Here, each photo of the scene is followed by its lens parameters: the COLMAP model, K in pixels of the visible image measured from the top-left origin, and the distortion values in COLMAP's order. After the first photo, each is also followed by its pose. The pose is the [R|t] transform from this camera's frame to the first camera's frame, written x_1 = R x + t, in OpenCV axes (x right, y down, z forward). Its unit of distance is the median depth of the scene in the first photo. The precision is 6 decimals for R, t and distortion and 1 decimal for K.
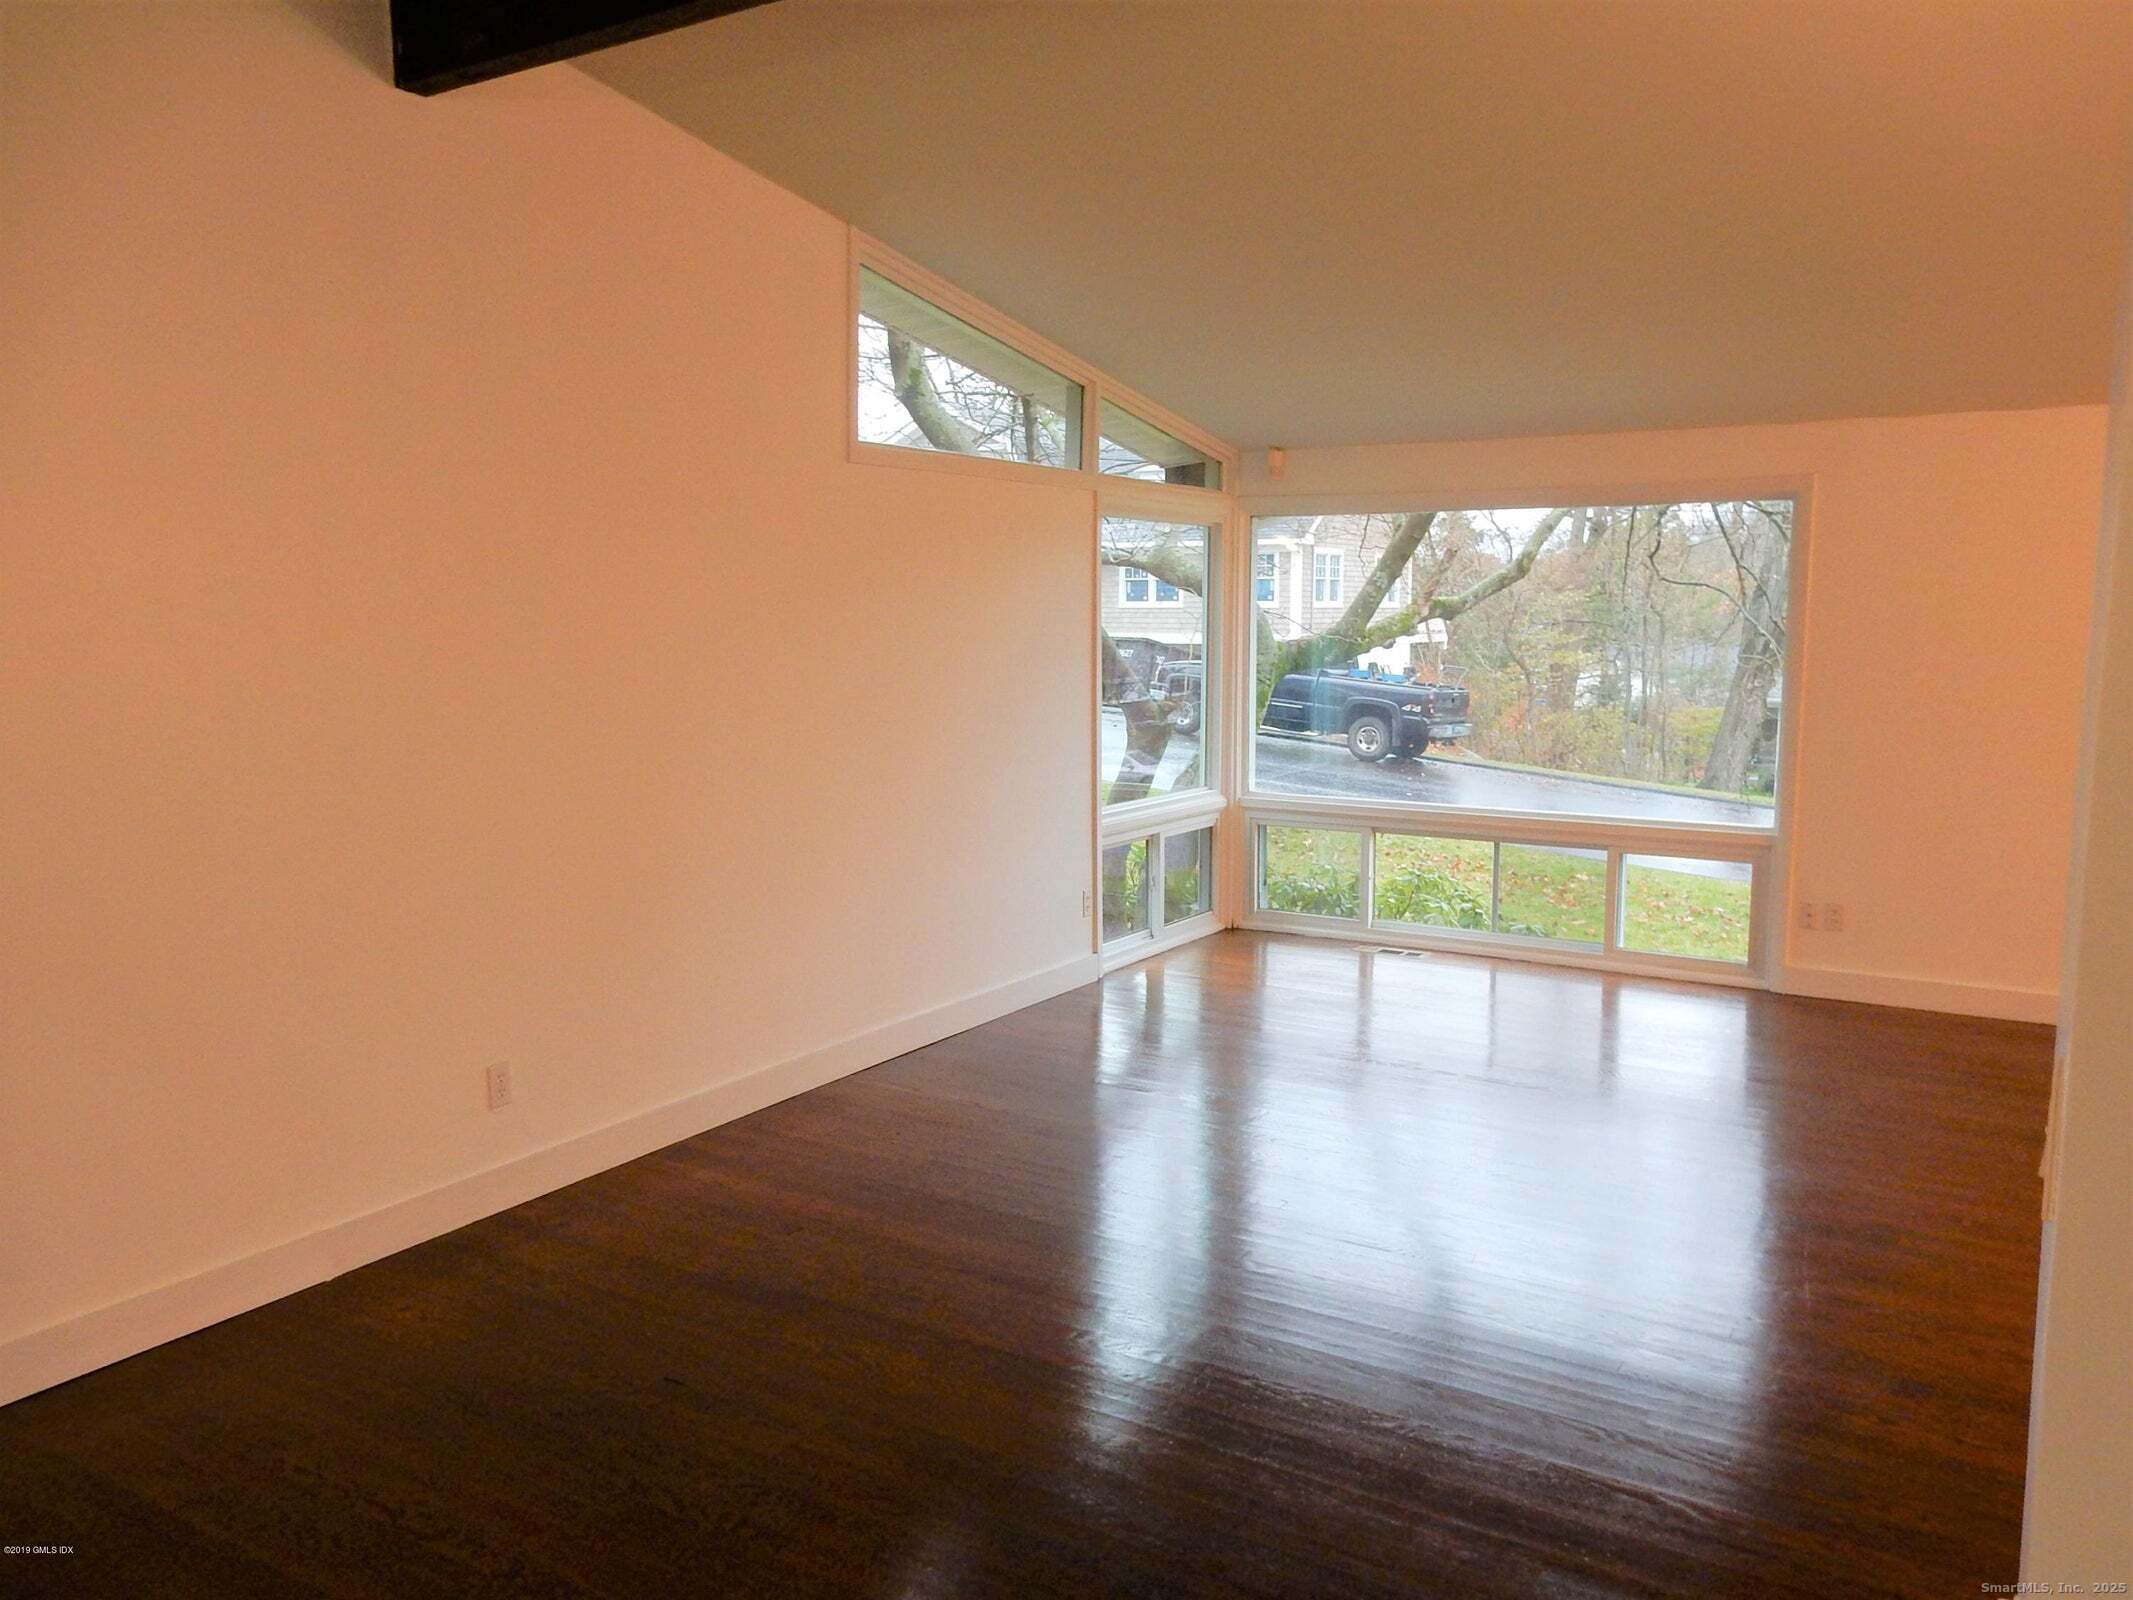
lens RADIAL K [[1567.8, 0, 1066.5], [0, 1567.8, 800.0], [0, 0, 1]] dist [0.002850, 0.000543]
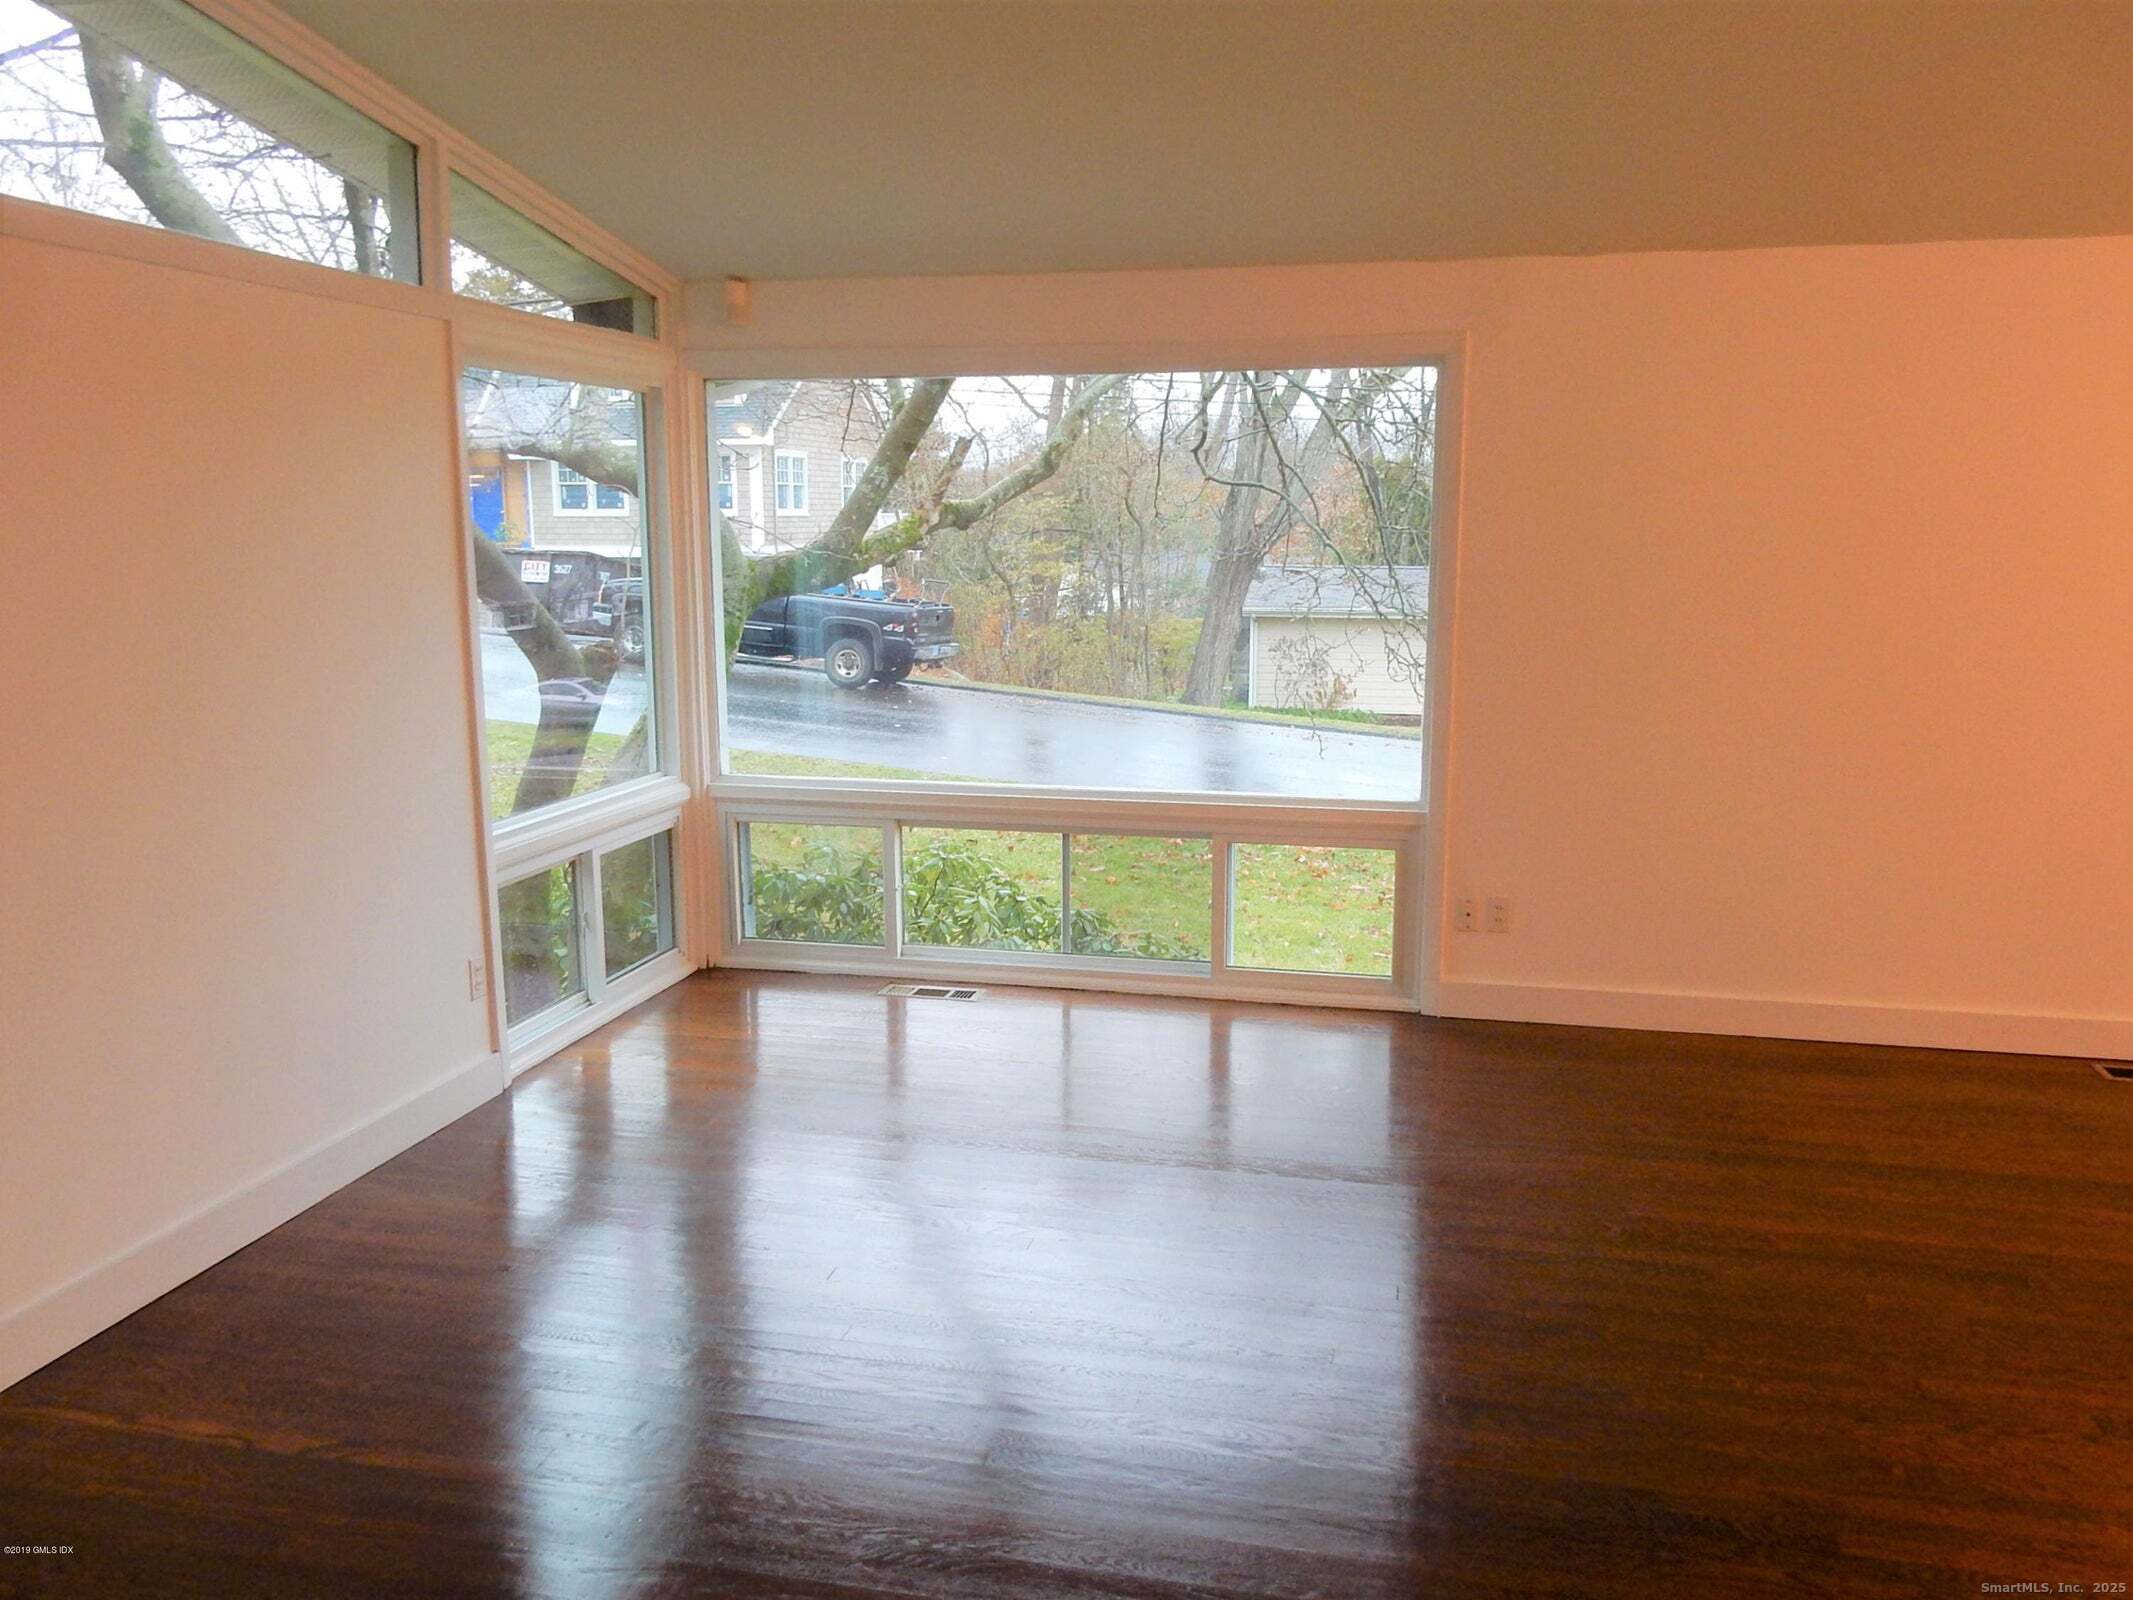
lens RADIAL K [[1635.5, 0, 1042.3], [0, 1635.5, 799.2], [0, 0, 1]] dist [0.002836, 0.001067]
pose [[0.950469, -0.054249, 0.306050, 0.025741], [0.039180, 0.997708, 0.055171, -0.027200], [-0.308341, -0.040447, 0.950416, 0.236626]]
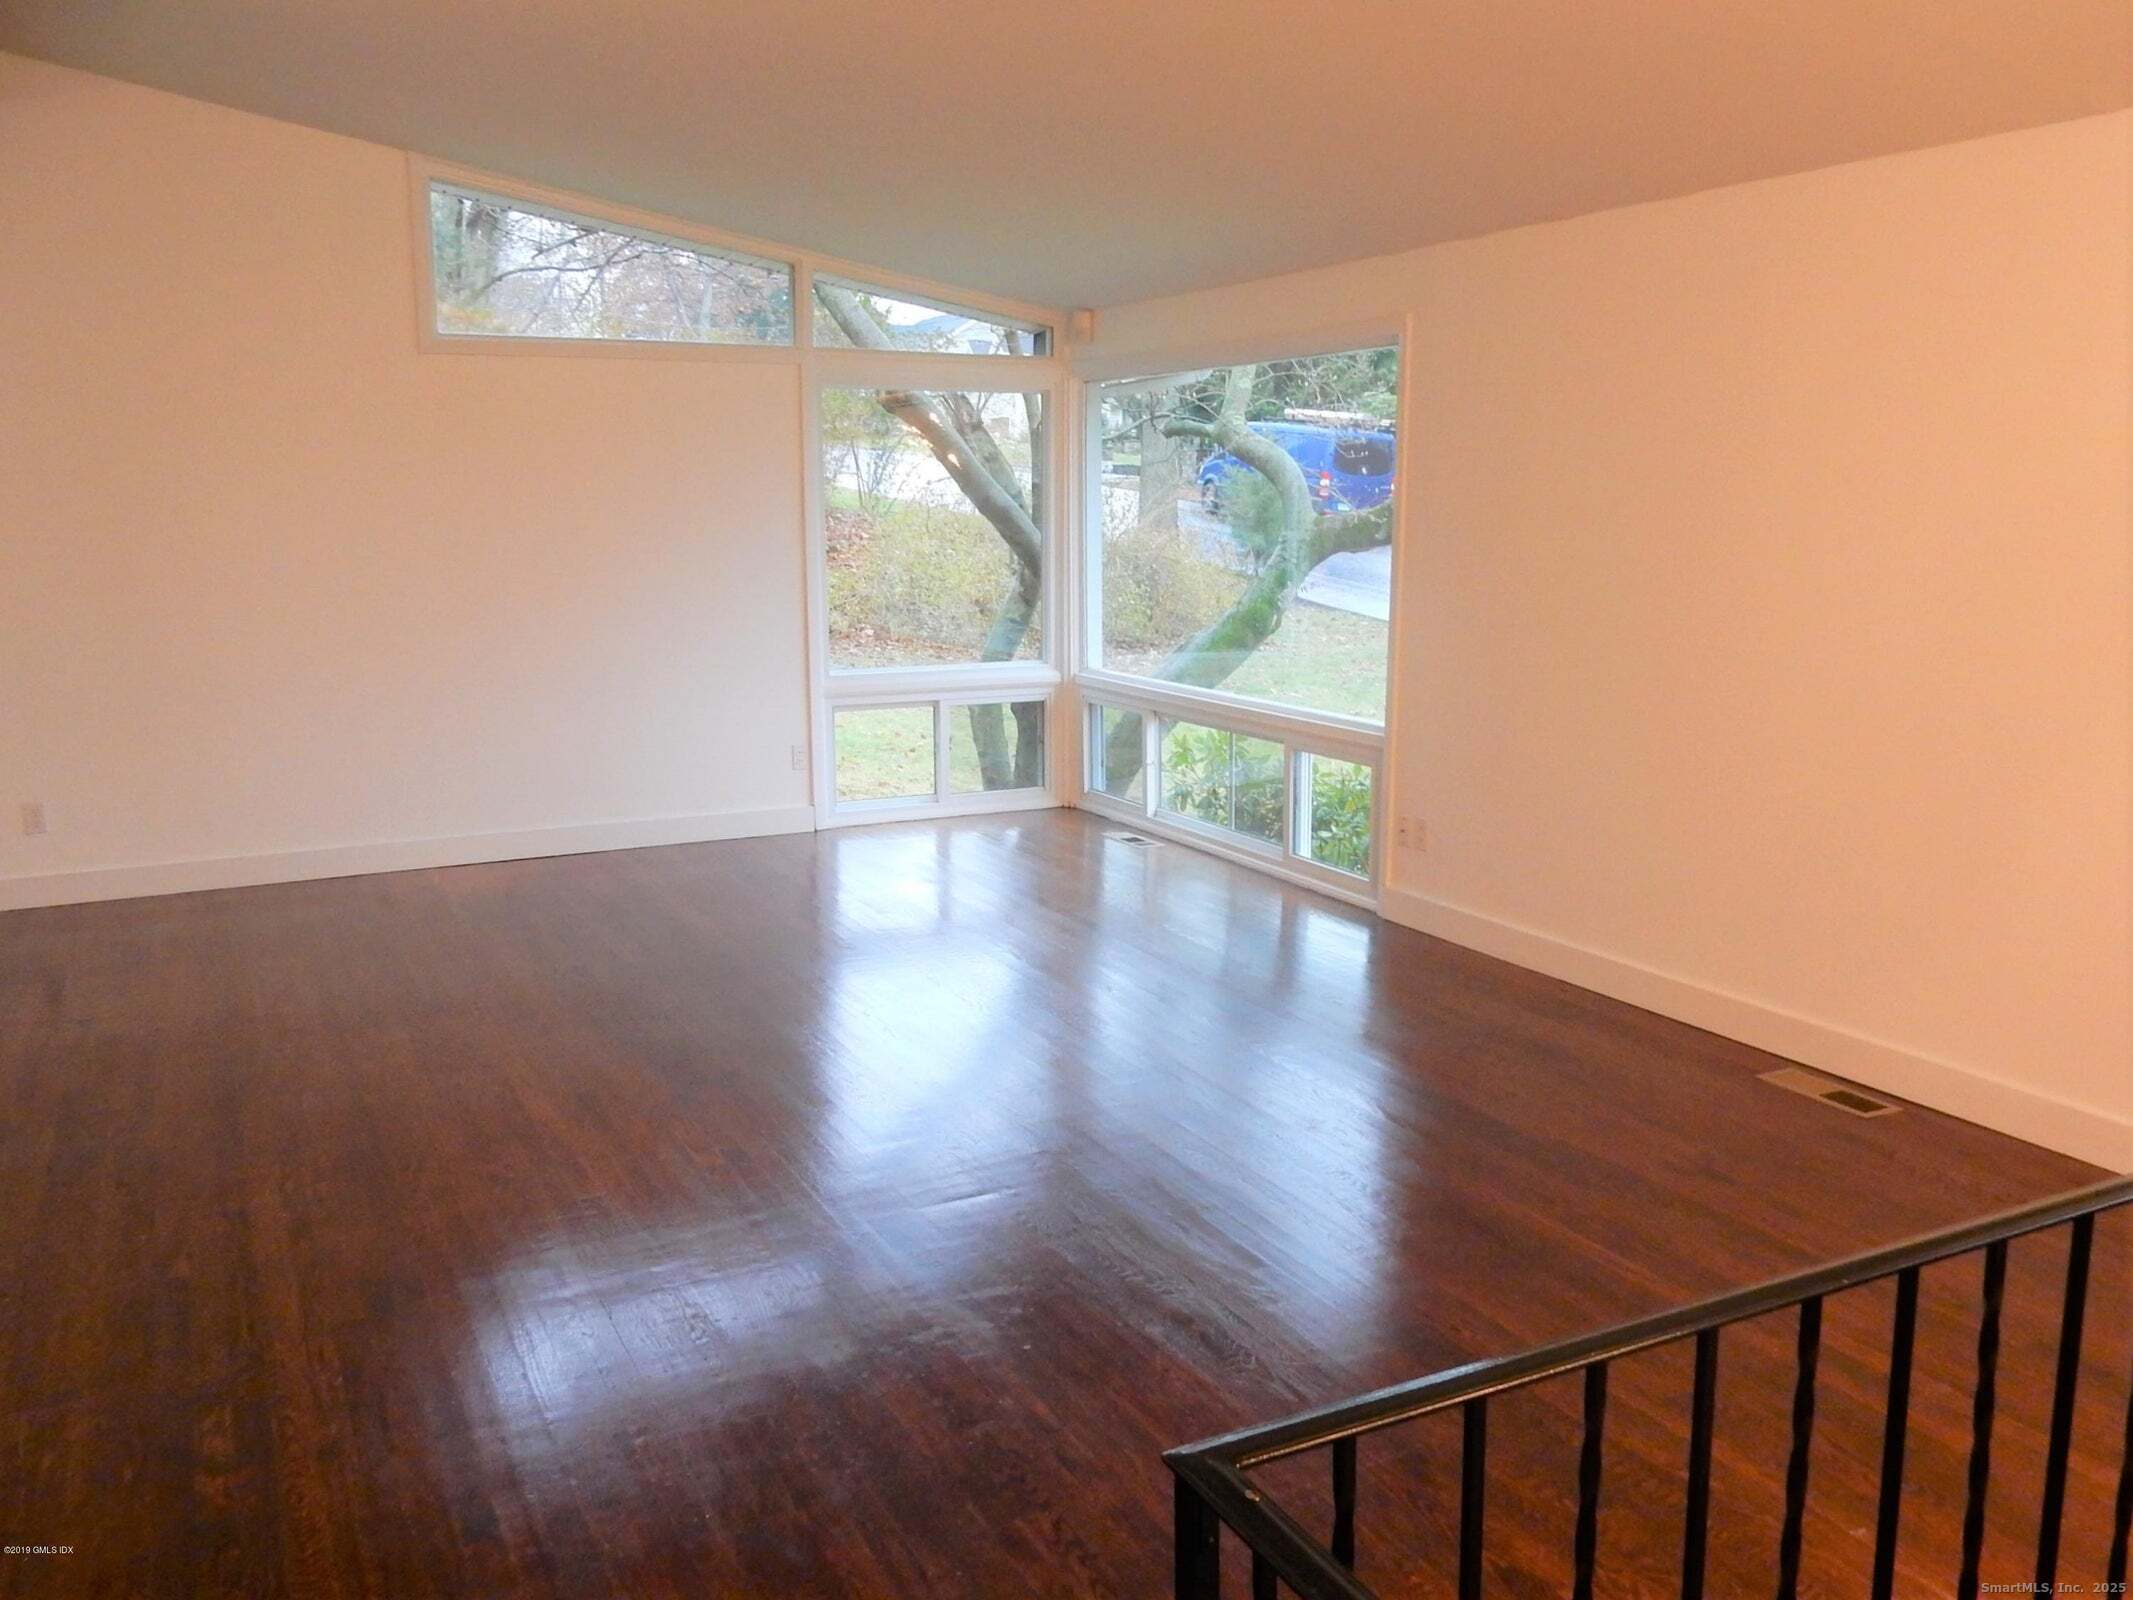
lens RADIAL K [[1662.7, 0, 1068.4], [0, 1662.7, 855.2], [0, 0, 1]] dist [-0.002013, -0.001862]
pose [[0.858899, 0.109042, -0.500401, 0.594721], [-0.059516, 0.991703, 0.113946, -0.006731], [0.508674, -0.068086, 0.858263, 0.083330]]
